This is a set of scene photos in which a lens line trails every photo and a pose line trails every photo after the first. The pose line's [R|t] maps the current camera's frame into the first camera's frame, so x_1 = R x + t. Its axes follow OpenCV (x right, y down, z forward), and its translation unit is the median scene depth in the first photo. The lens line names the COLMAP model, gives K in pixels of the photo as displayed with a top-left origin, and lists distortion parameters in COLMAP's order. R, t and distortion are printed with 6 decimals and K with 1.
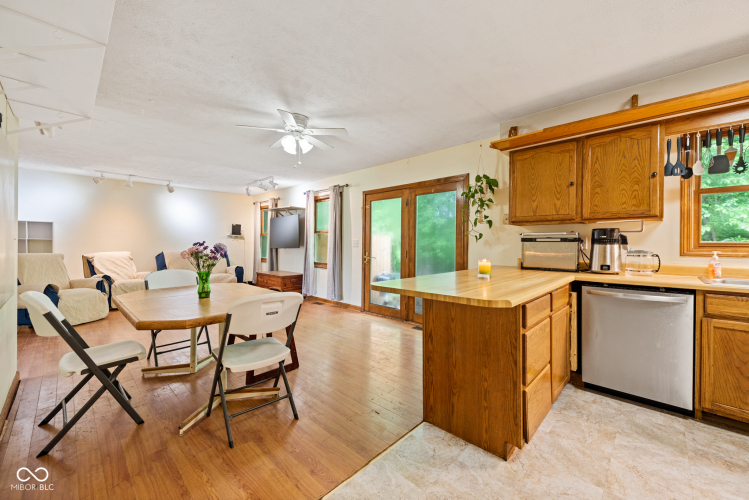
lens RADIAL K [[290.1, 0, 373.2], [0, 290.1, 244.7], [0, 0, 1]] dist [0.000905, -0.000076]
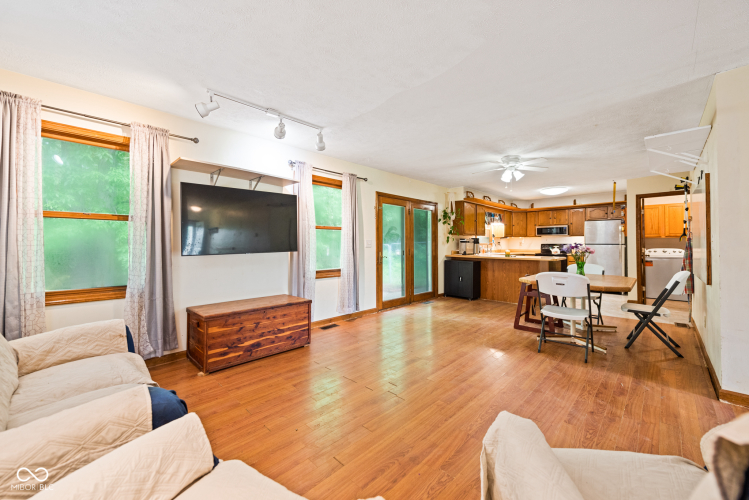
lens RADIAL K [[290.1, 0, 373.2], [0, 290.1, 244.7], [0, 0, 1]] dist [0.000905, -0.000076]
pose [[0.022230, -0.004096, 0.999744, -1.879028], [0.005698, 0.999976, 0.003970, -0.007784], [-0.999737, 0.005608, 0.022253, 1.805083]]
